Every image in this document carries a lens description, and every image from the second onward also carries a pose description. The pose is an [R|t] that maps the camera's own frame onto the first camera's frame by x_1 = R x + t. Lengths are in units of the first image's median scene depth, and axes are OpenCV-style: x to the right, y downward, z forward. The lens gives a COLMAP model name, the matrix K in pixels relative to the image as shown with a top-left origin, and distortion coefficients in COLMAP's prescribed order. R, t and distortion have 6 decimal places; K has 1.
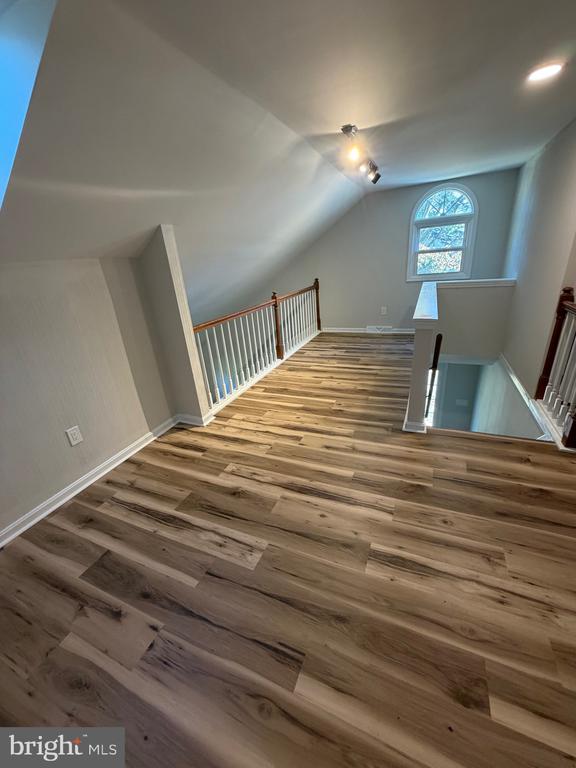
lens RADIAL K [[306.1, 0, 288.0], [0, 306.1, 384.0], [0, 0, 1]] dist [-0.000018, -0.000021]
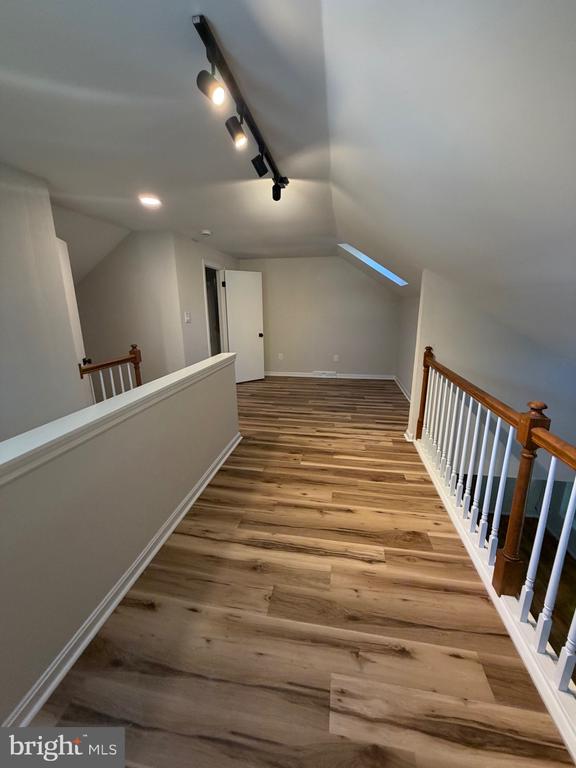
lens RADIAL K [[306.1, 0, 288.0], [0, 306.1, 384.0], [0, 0, 1]] dist [-0.000018, -0.000021]
pose [[-0.966416, 0.149294, -0.209169, 0.354016], [-0.007904, 0.796288, 0.604866, -0.685293], [0.256862, 0.586205, -0.768365, 1.592771]]
